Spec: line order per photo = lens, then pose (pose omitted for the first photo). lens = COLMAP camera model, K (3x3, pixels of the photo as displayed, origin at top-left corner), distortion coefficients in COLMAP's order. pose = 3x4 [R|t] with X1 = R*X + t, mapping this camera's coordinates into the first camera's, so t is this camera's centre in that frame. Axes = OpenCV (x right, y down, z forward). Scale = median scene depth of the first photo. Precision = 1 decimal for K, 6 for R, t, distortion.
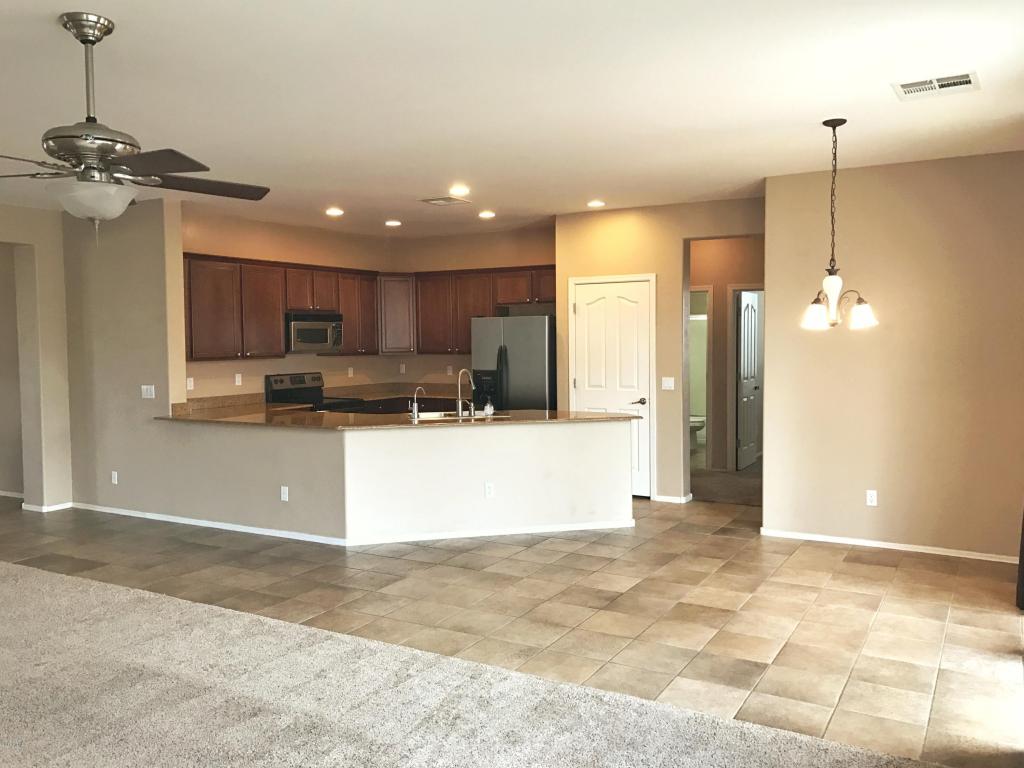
lens RADIAL K [[849.1, 0, 517.0], [0, 849.1, 383.8], [0, 0, 1]] dist [0.006036, 0.000781]
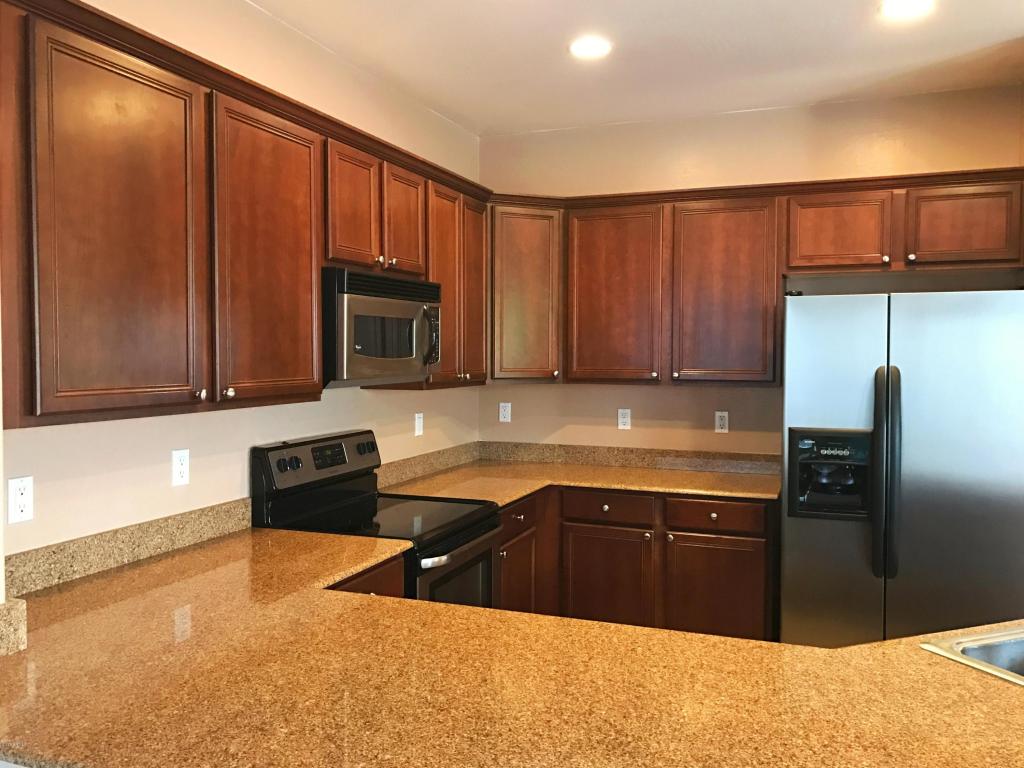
lens RADIAL K [[849.1, 0, 508.0], [0, 849.1, 382.6], [0, 0, 1]] dist [0.006036, 0.000781]
pose [[0.985774, 0.003324, 0.168046, -0.249917], [0.000042, 0.999800, -0.020023, -0.029655], [-0.168079, 0.019745, 0.985576, 0.636215]]
